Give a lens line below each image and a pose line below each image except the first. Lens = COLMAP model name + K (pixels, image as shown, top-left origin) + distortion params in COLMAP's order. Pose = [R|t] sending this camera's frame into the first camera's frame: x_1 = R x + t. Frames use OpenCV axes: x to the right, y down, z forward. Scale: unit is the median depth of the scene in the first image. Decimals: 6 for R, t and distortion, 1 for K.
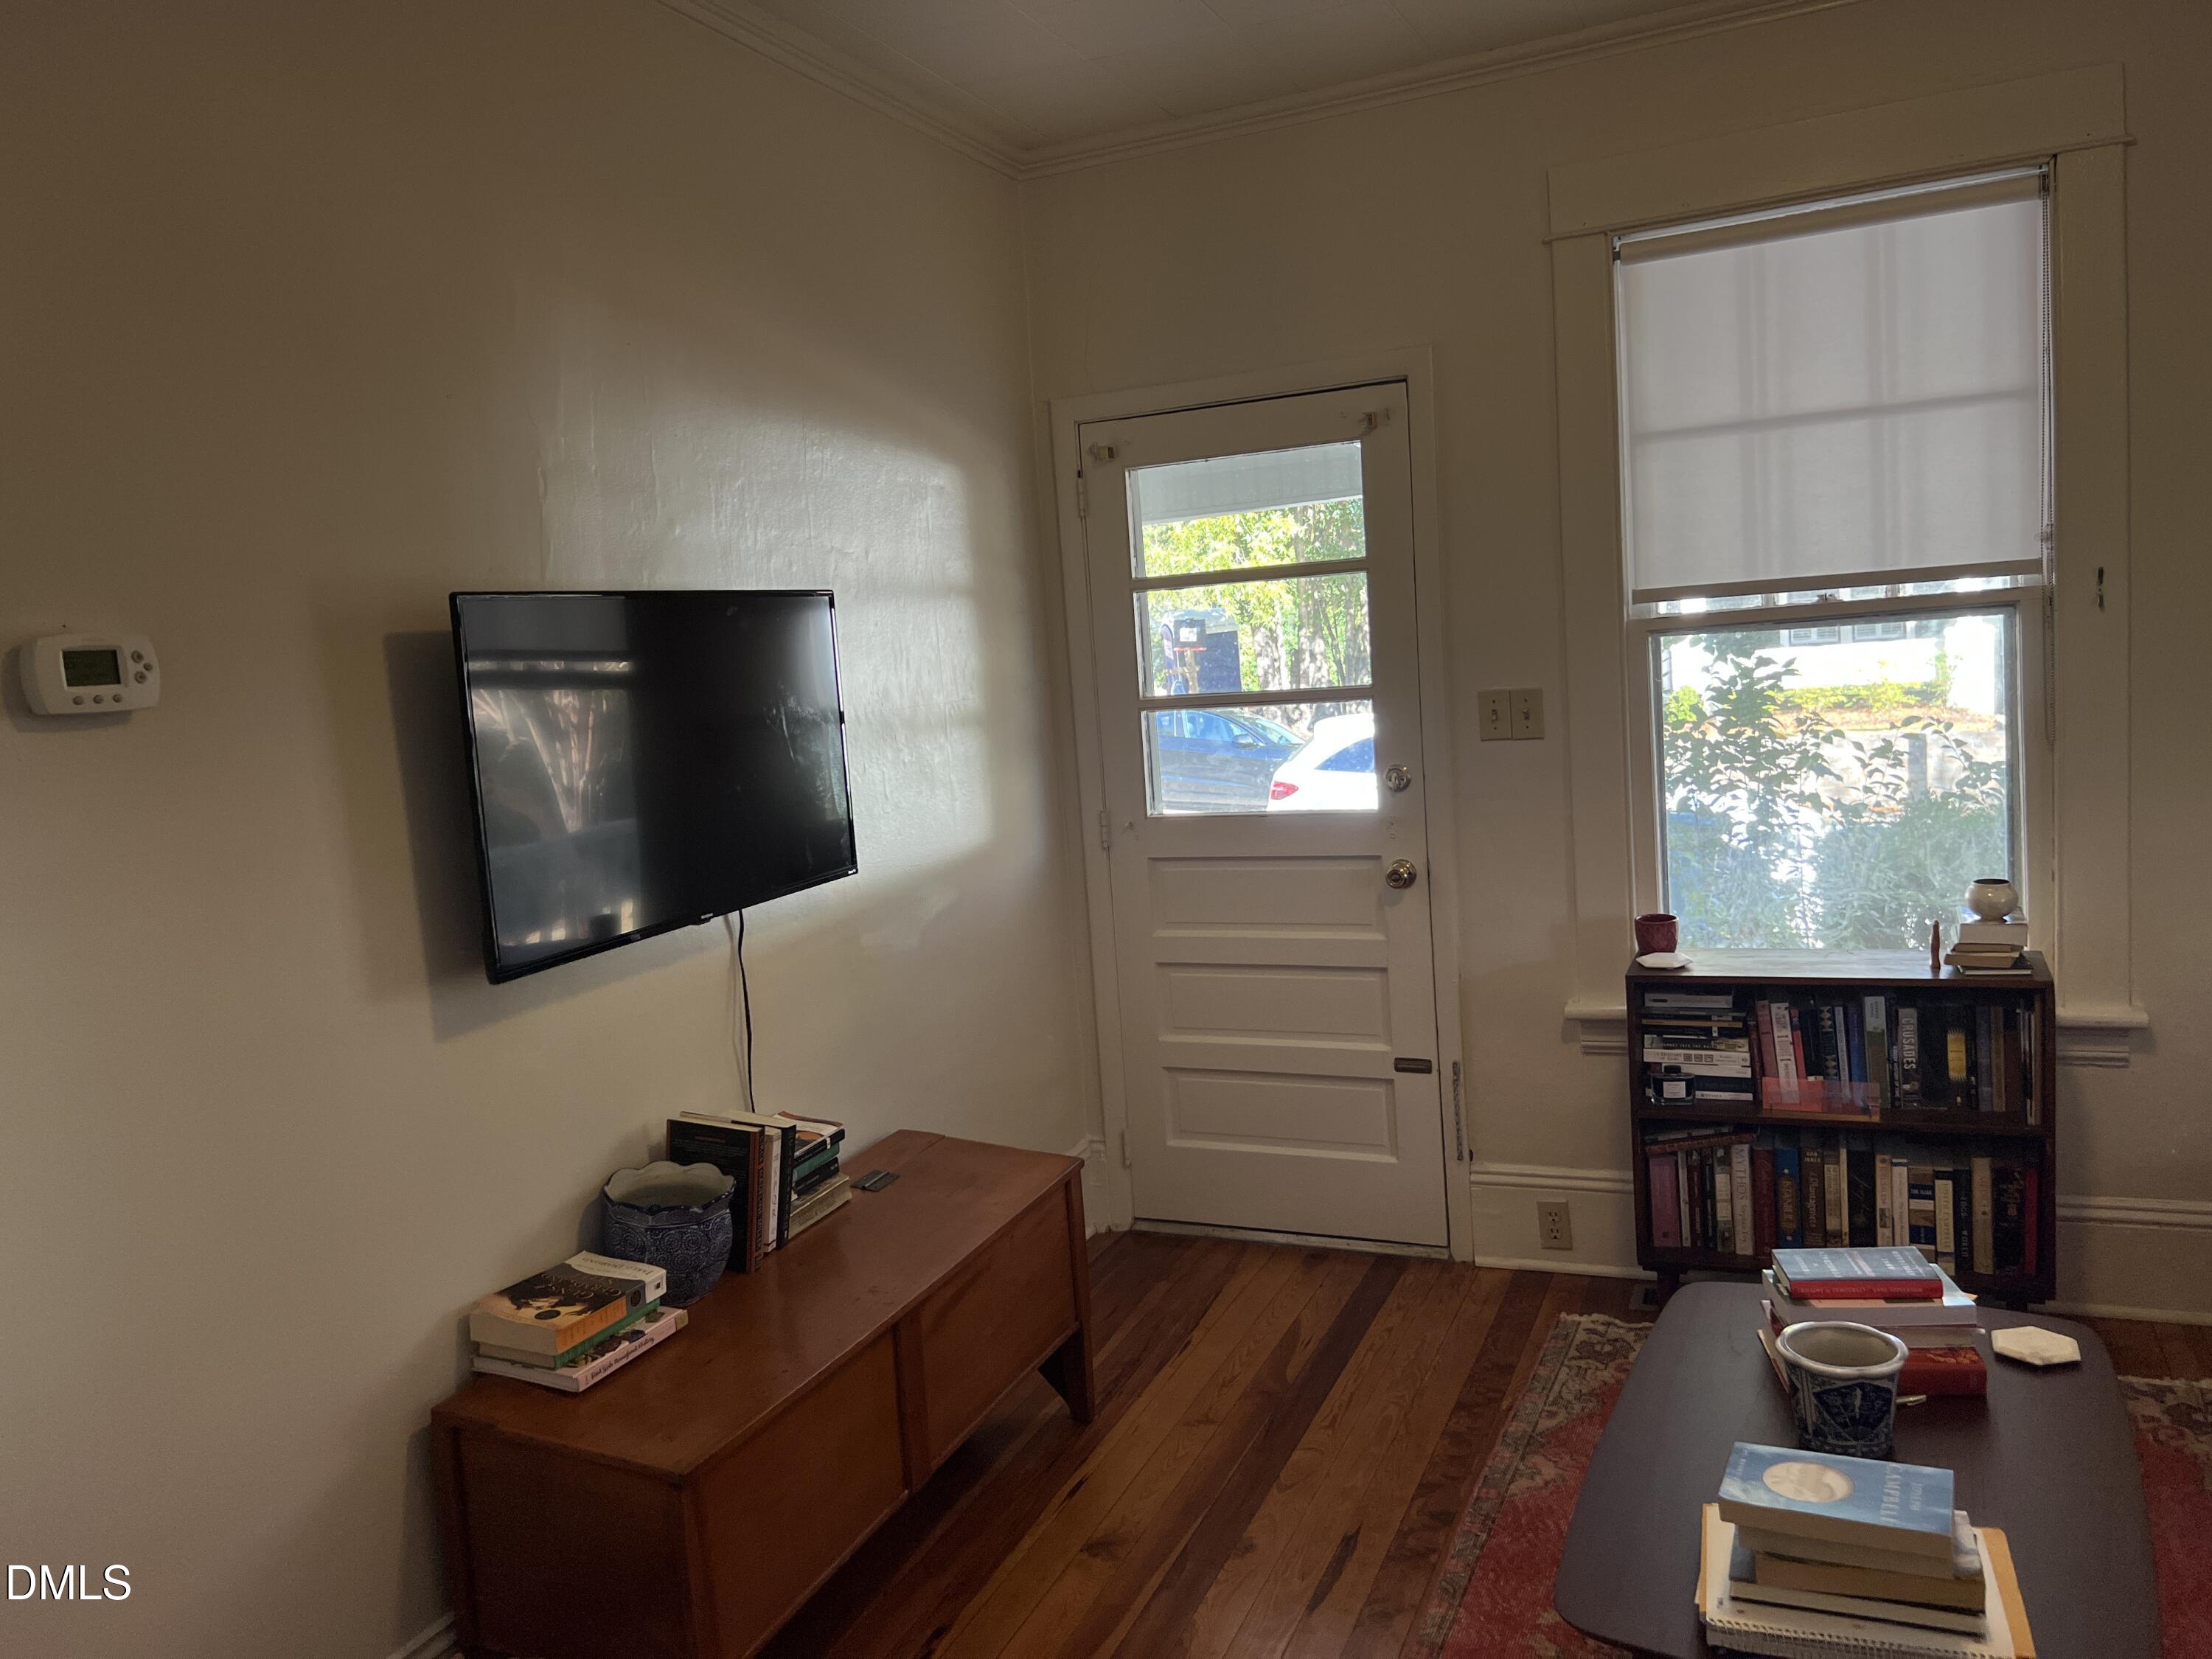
lens RADIAL K [[1678.4, 0, 1111.2], [0, 1678.4, 829.0], [0, 0, 1]] dist [0.052674, -0.024581]
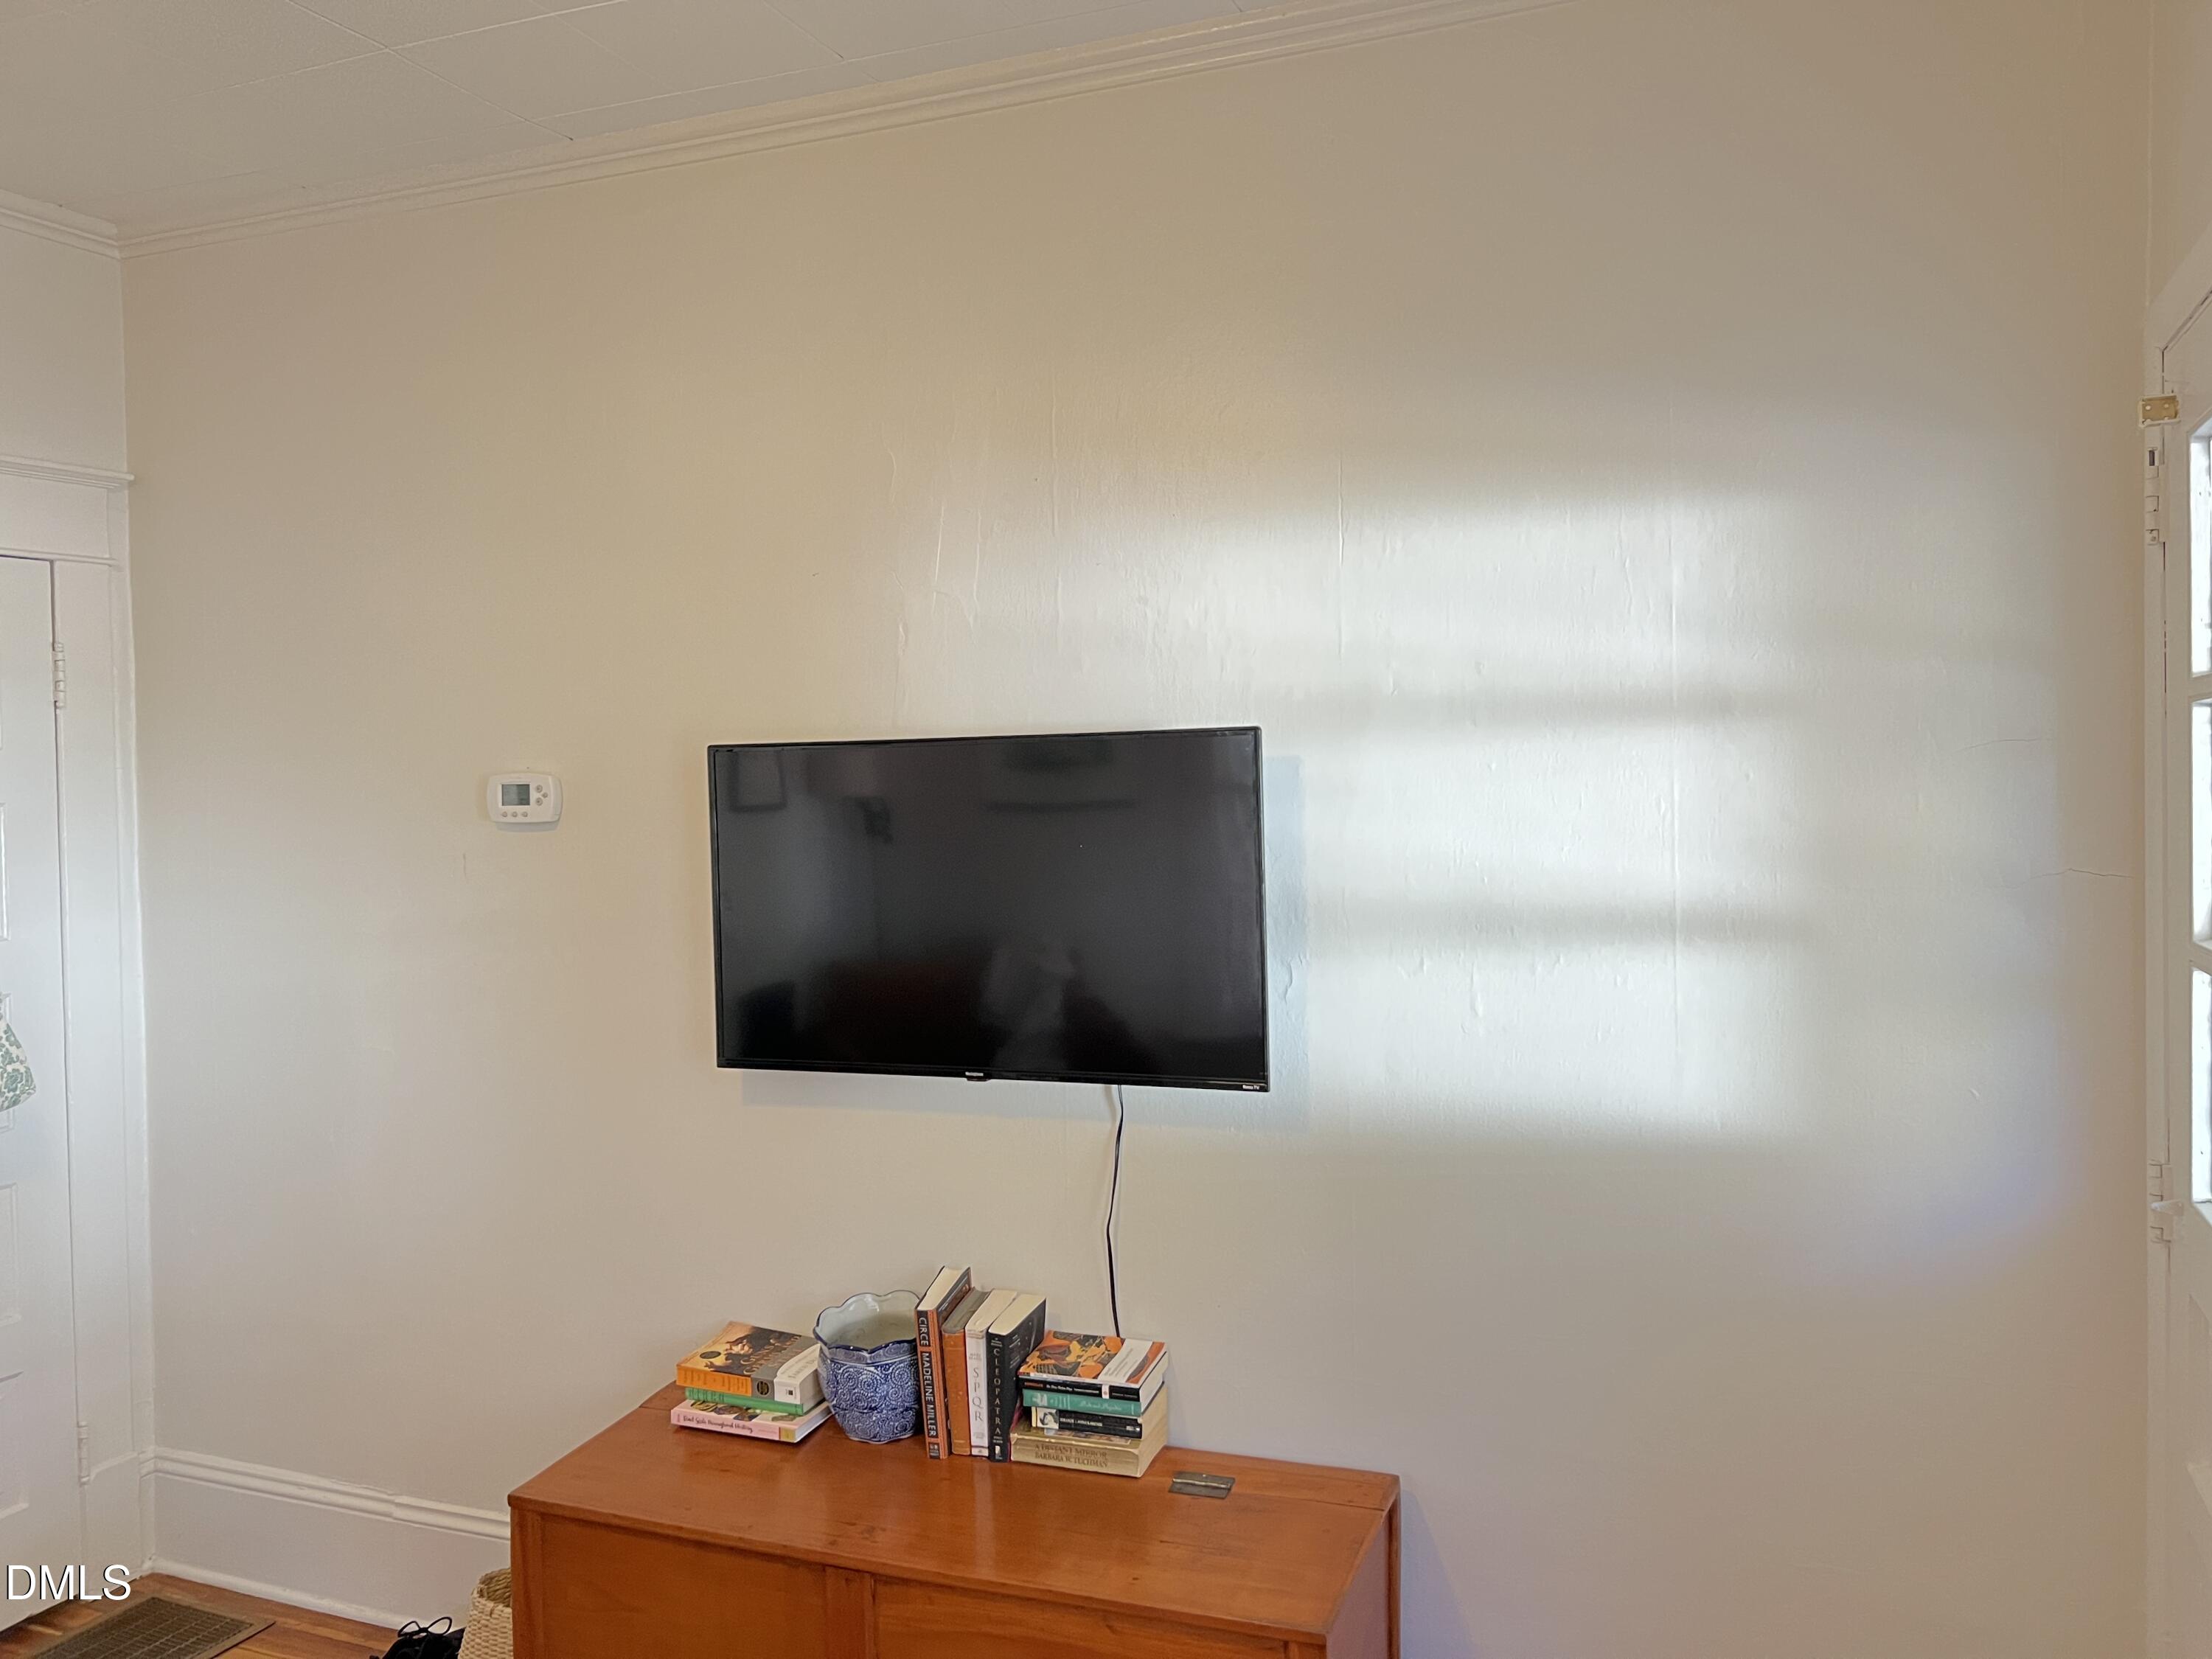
lens RADIAL K [[1678.4, 0, 1107.4], [0, 1678.4, 820.4], [0, 0, 1]] dist [0.052674, -0.024581]
pose [[0.016482, 0.072269, -0.997249, 0.793959], [-0.097839, 0.992715, 0.070323, -0.185205], [0.995066, 0.096411, 0.023433, 1.182329]]
